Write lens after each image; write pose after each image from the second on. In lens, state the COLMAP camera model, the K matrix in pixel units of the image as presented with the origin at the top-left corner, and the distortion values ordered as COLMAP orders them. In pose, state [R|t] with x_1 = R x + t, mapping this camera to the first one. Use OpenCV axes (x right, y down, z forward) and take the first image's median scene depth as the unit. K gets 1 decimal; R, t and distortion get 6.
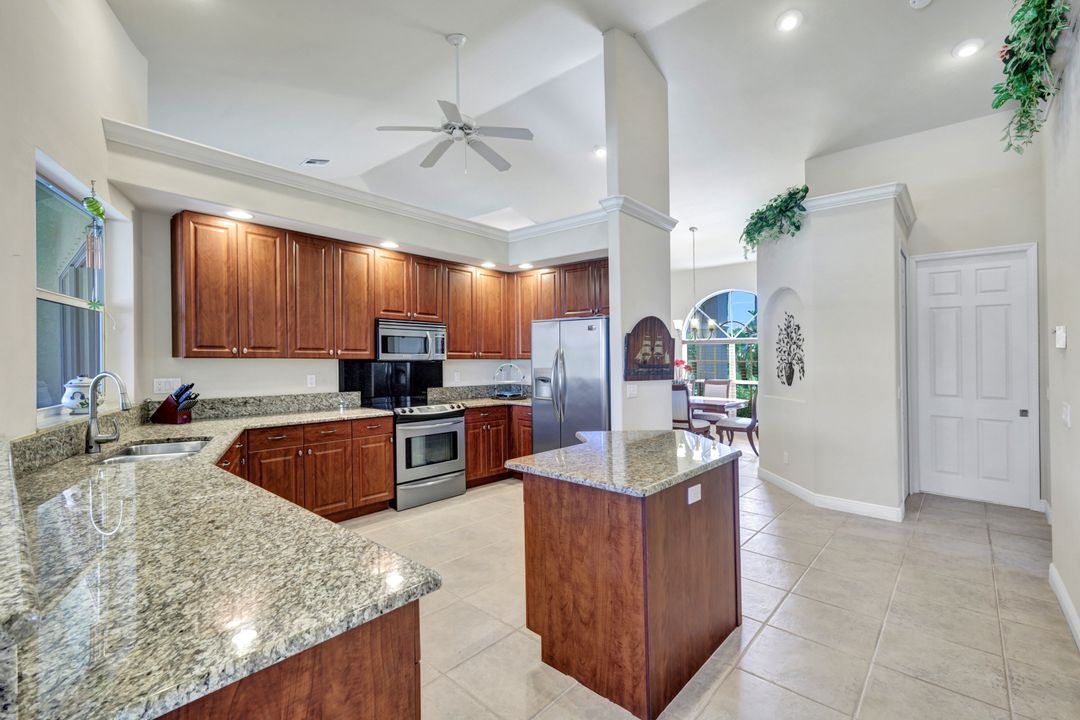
lens RADIAL K [[470.1, 0, 540.3], [0, 470.1, 354.7], [0, 0, 1]] dist [0.003233, -0.000865]
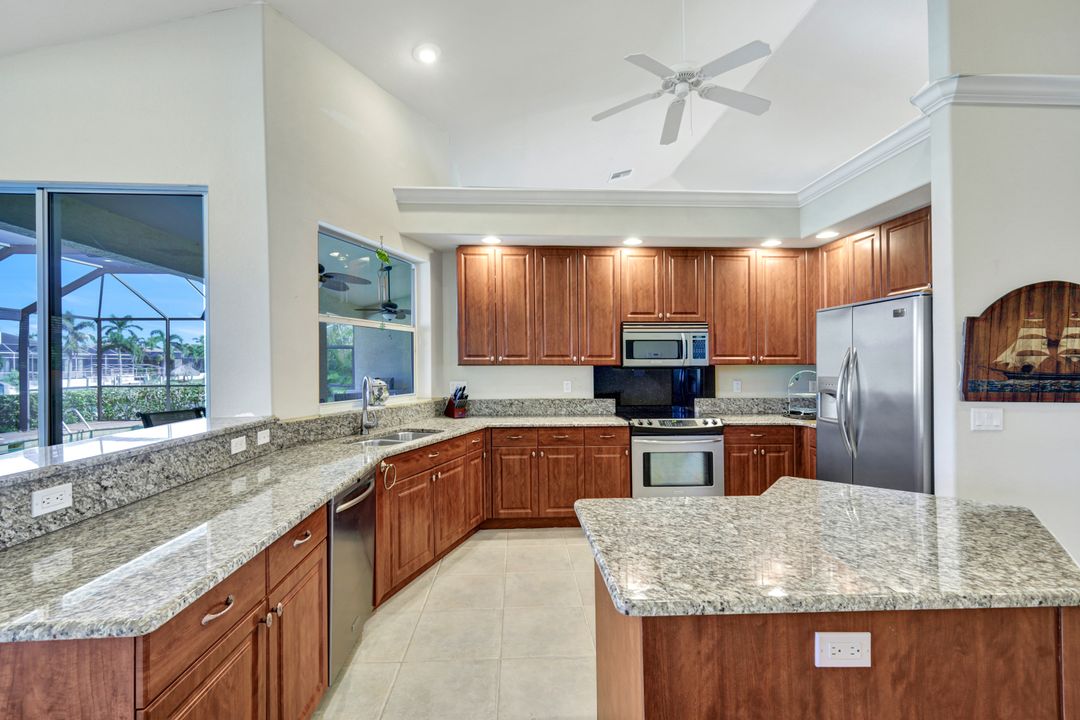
lens RADIAL K [[470.1, 0, 538.1], [0, 470.1, 369.0], [0, 0, 1]] dist [0.003233, -0.000865]
pose [[0.702741, -0.000319, -0.711446, 0.214480], [0.011756, 0.999869, 0.011163, 0.004256], [0.711349, -0.016208, 0.702652, 0.222857]]
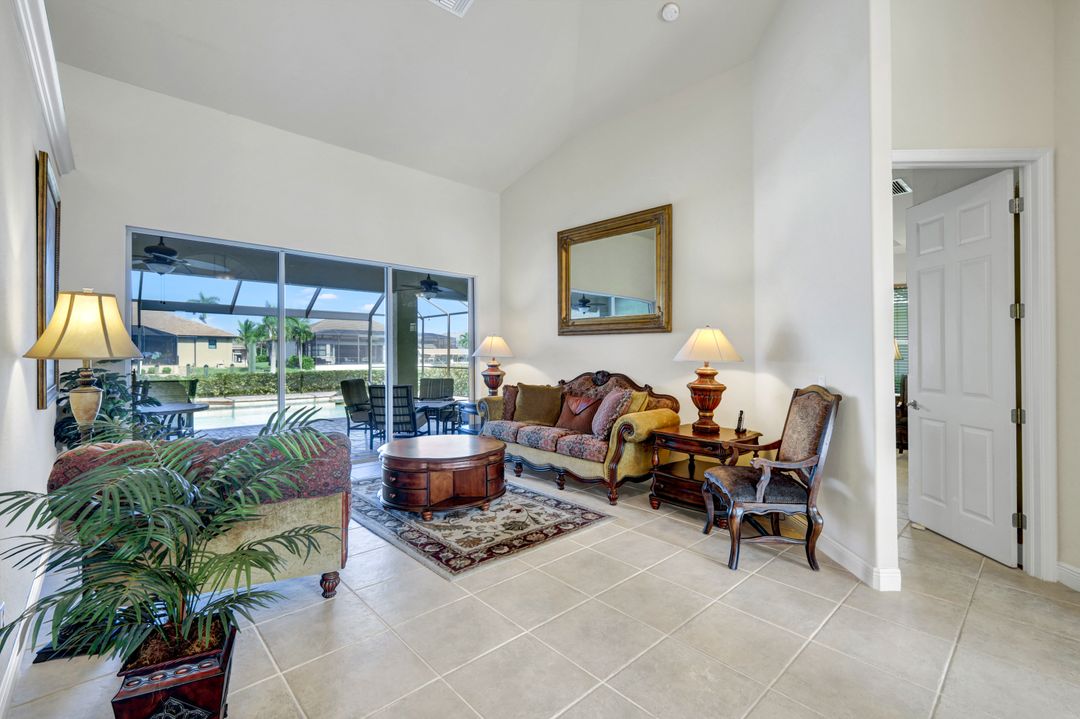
lens RADIAL K [[470.1, 0, 548.5], [0, 470.1, 351.3], [0, 0, 1]] dist [0.003233, -0.000865]
pose [[-0.079768, -0.011345, -0.996749, 0.091104], [0.003276, 0.999927, -0.011644, 0.037208], [0.996808, -0.004194, -0.079725, 1.862974]]
